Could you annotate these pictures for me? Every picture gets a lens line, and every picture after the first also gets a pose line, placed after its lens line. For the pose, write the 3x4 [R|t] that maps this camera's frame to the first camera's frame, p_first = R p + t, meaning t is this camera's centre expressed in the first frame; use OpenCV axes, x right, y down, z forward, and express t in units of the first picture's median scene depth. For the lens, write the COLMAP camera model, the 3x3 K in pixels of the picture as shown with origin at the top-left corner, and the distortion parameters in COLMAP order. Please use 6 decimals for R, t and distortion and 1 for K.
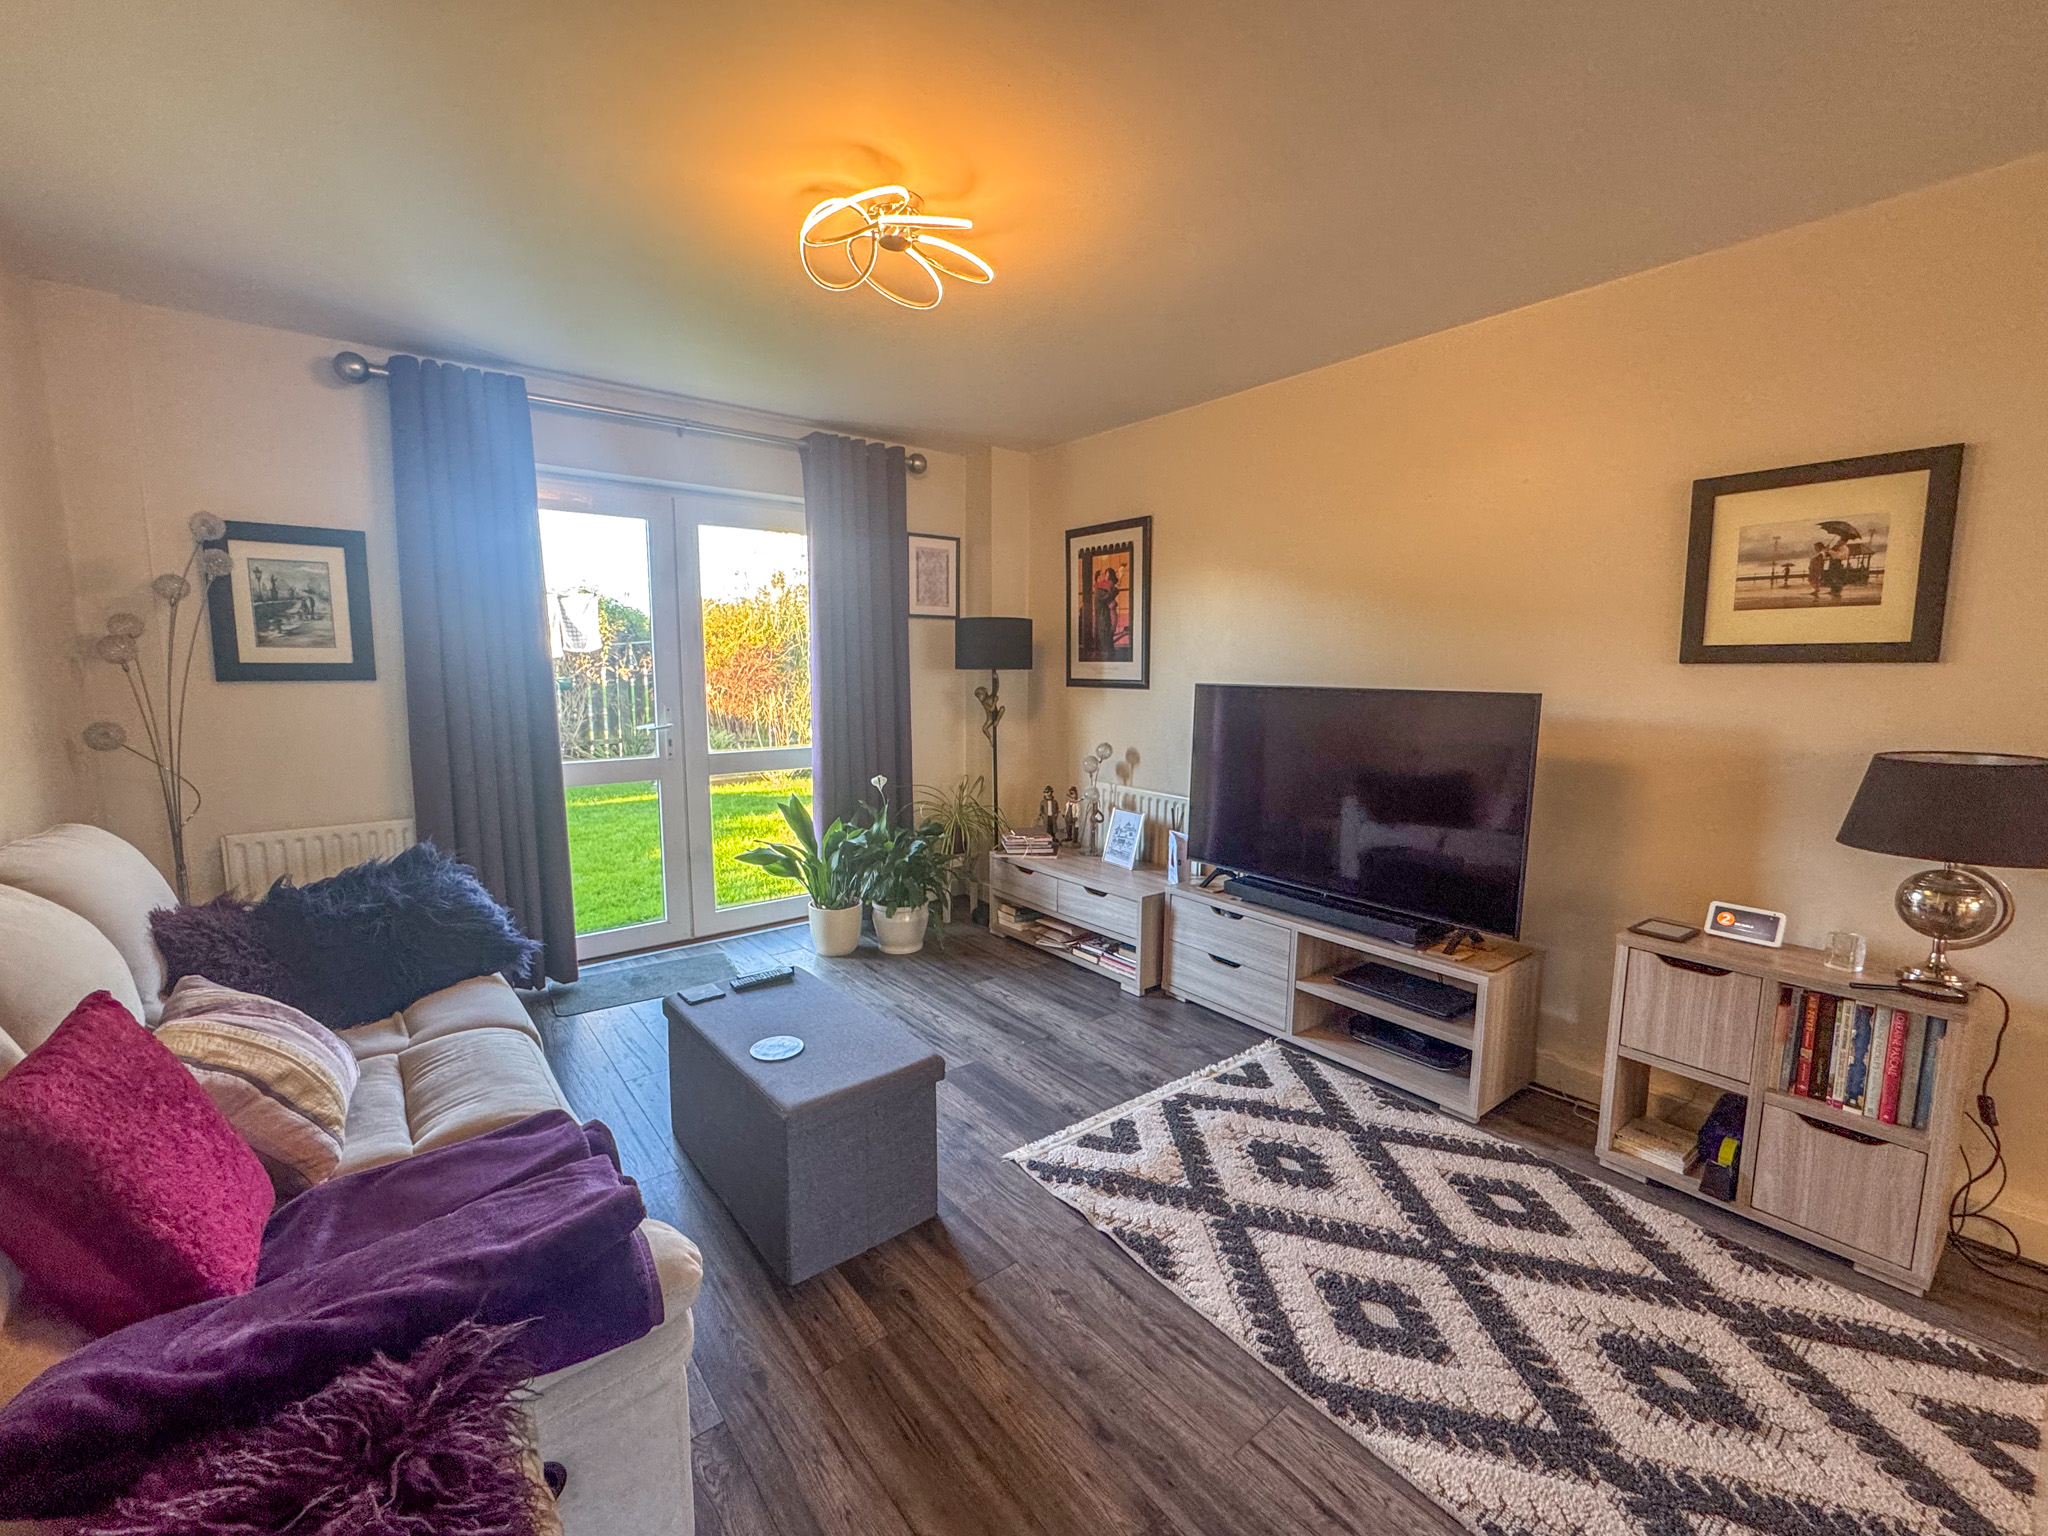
lens RADIAL K [[840.5, 0, 1018.5], [0, 840.5, 764.9], [0, 0, 1]] dist [-0.000669, -0.000144]
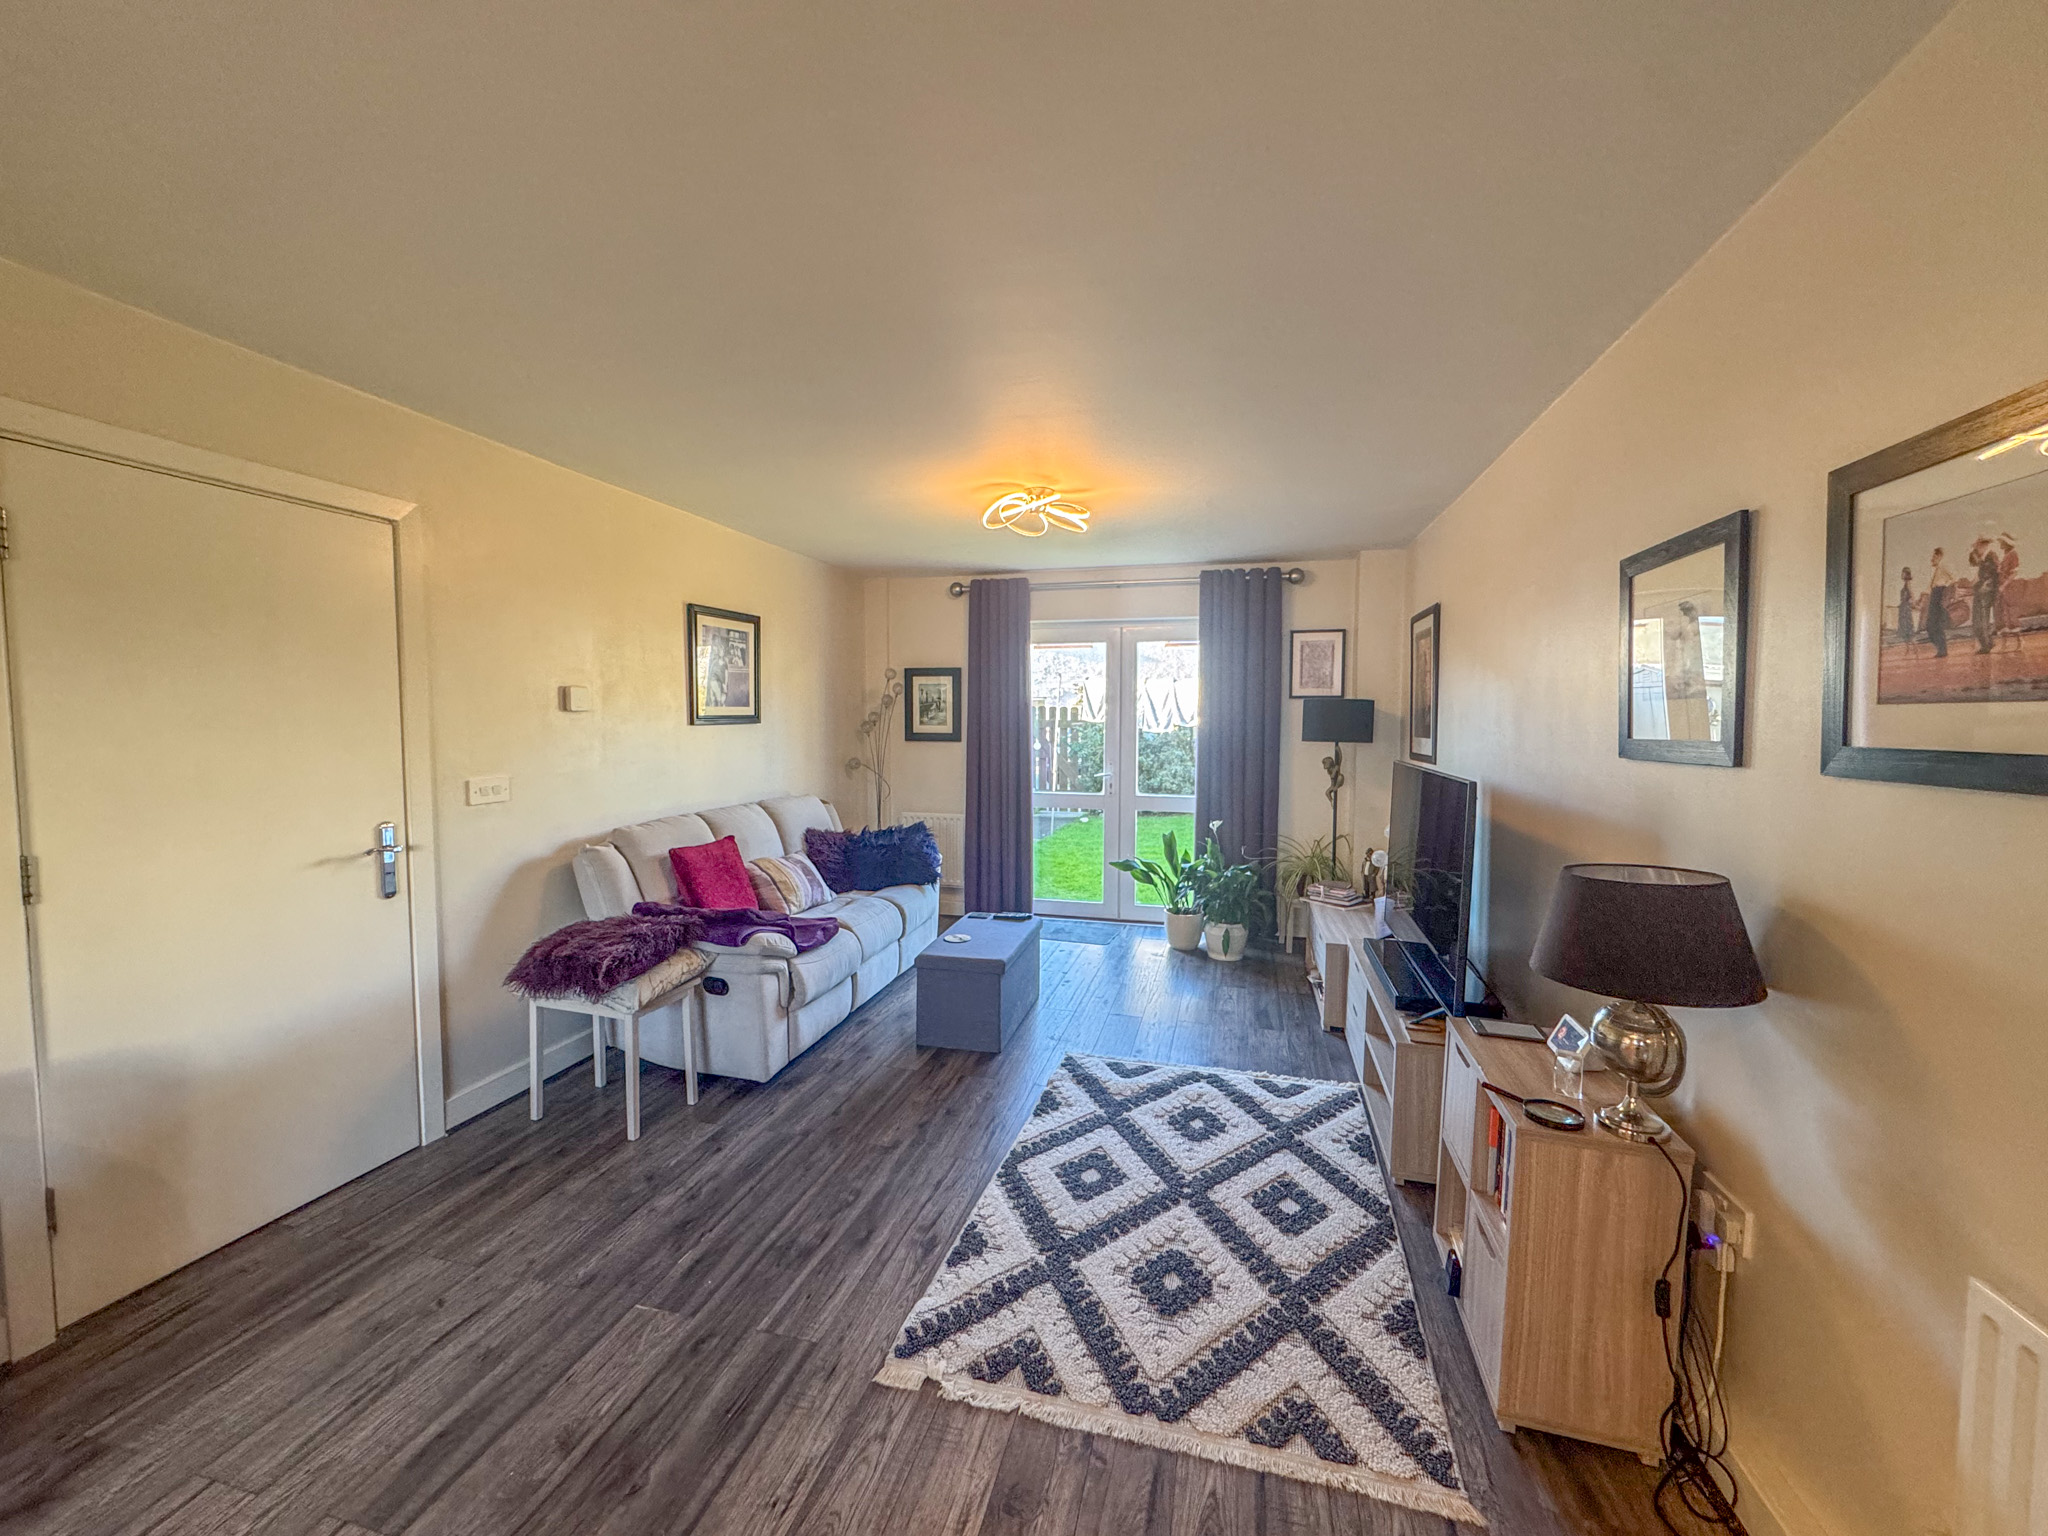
lens RADIAL K [[822.3, 0, 1024.0], [0, 822.3, 768.0], [0, 0, 1]] dist [-0.001905, -0.000156]
pose [[0.599993, 0.048596, -0.798528, 1.079992], [-0.100803, 0.994790, -0.015201, -0.031597], [0.793629, 0.089614, 0.601765, -0.040452]]
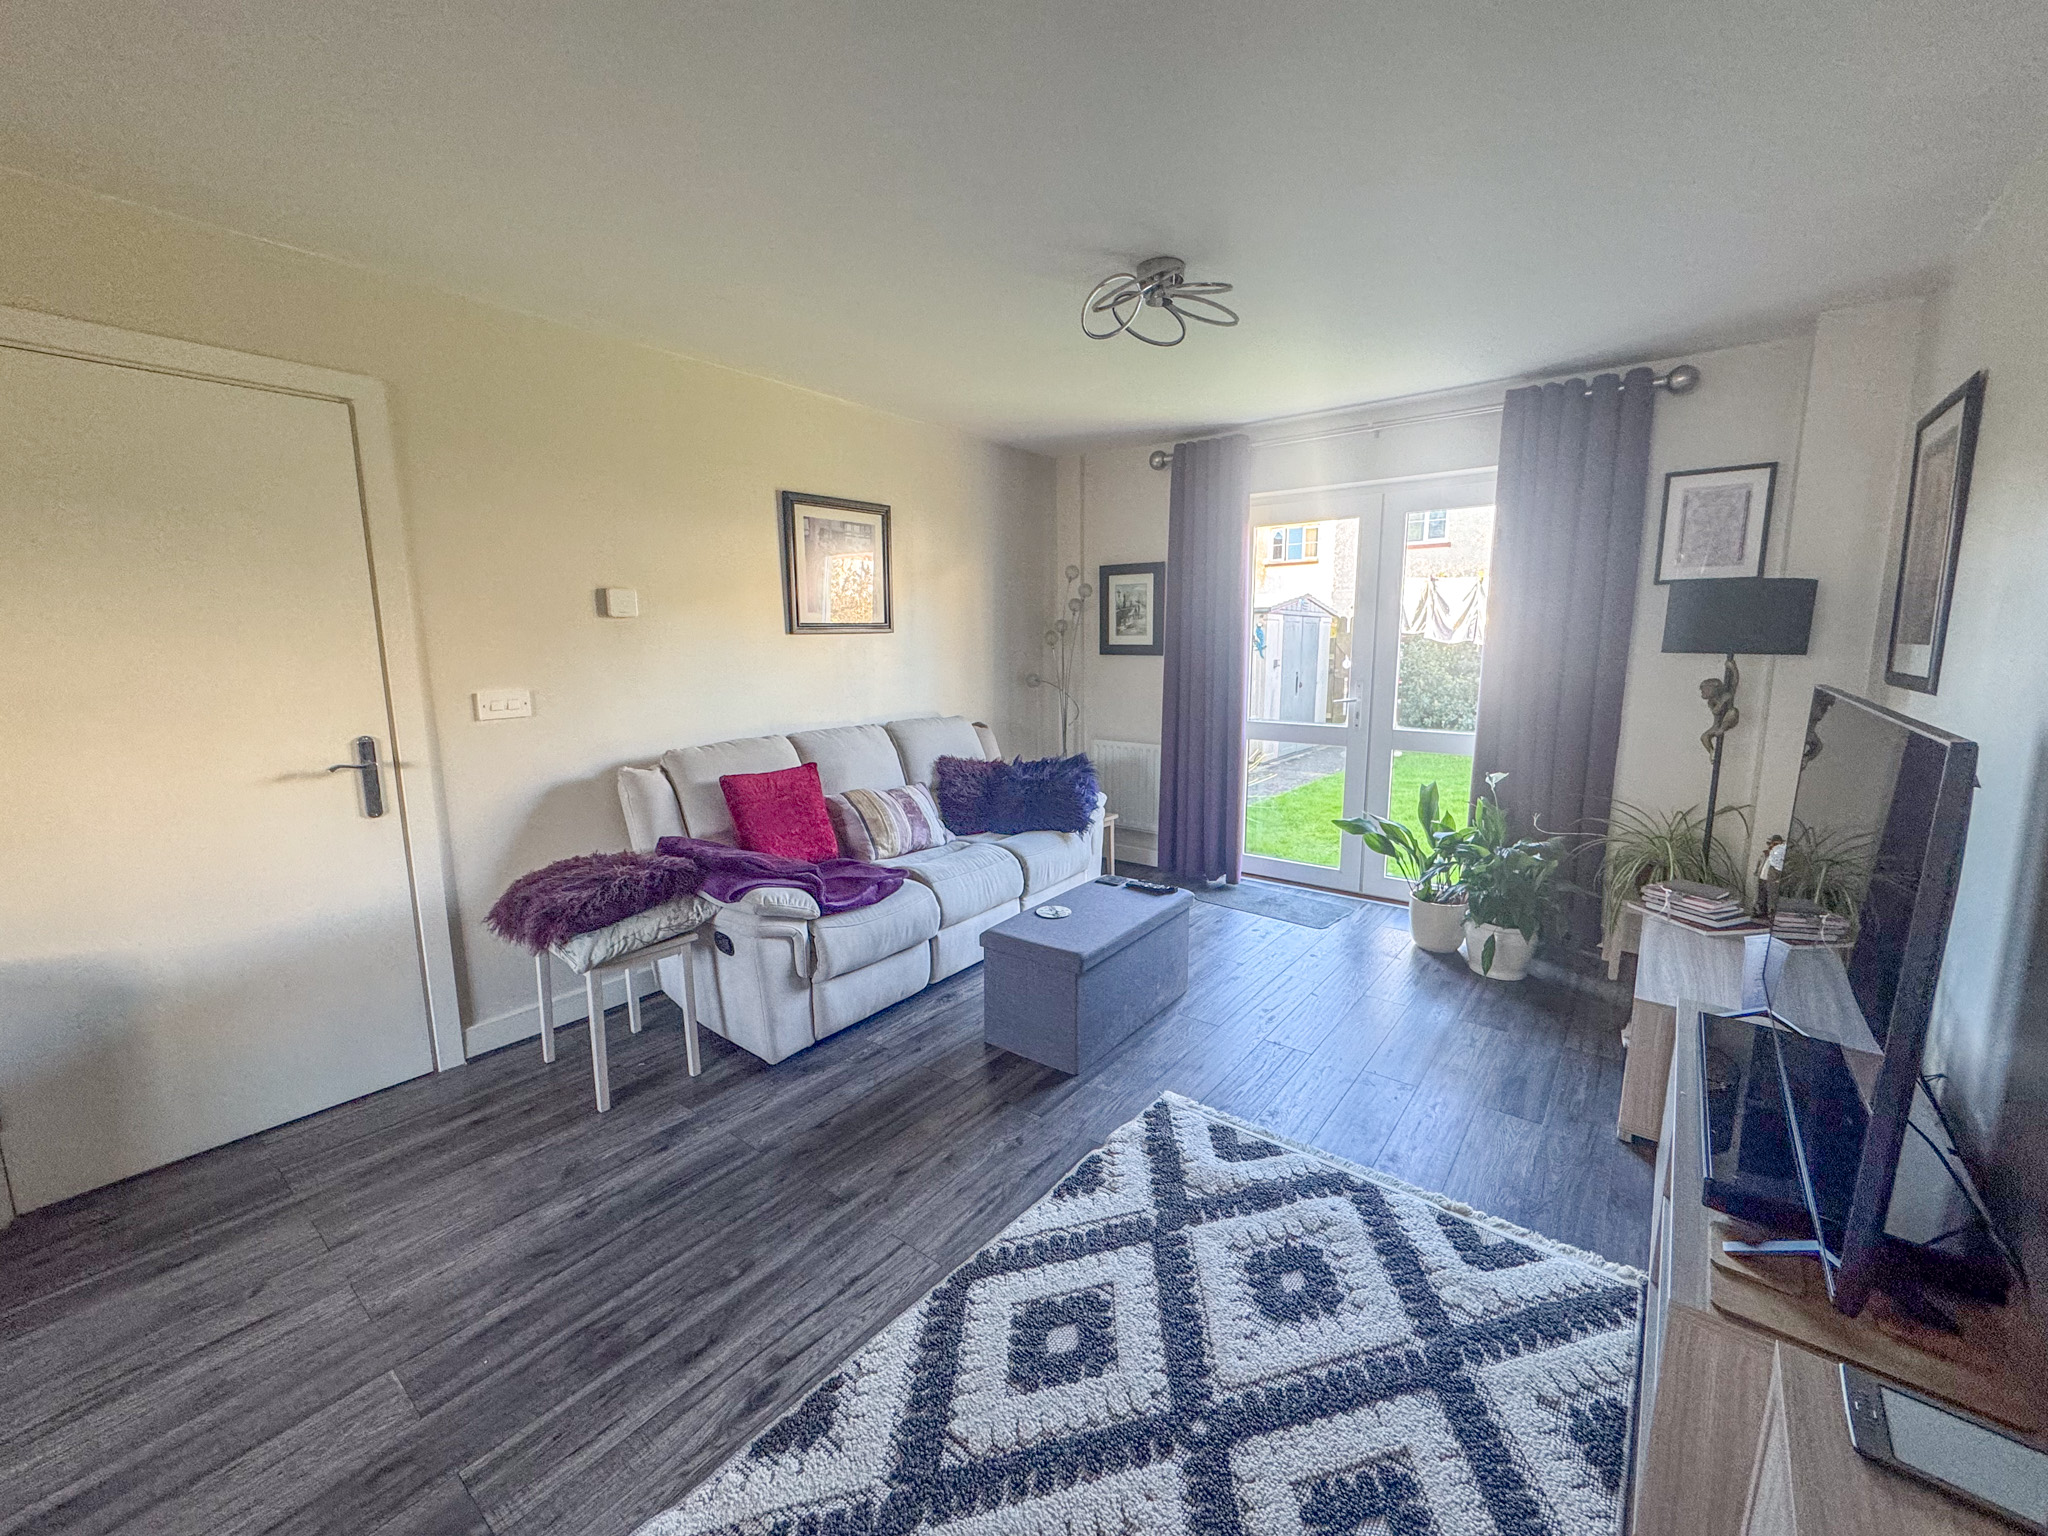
lens RADIAL K [[822.3, 0, 1024.0], [0, 822.3, 768.0], [0, 0, 1]] dist [-0.001905, -0.000156]
pose [[0.231243, 0.148444, -0.961505, 0.875398], [-0.112651, 0.985729, 0.125091, -0.070654], [0.966352, 0.079388, 0.244665, 0.484237]]
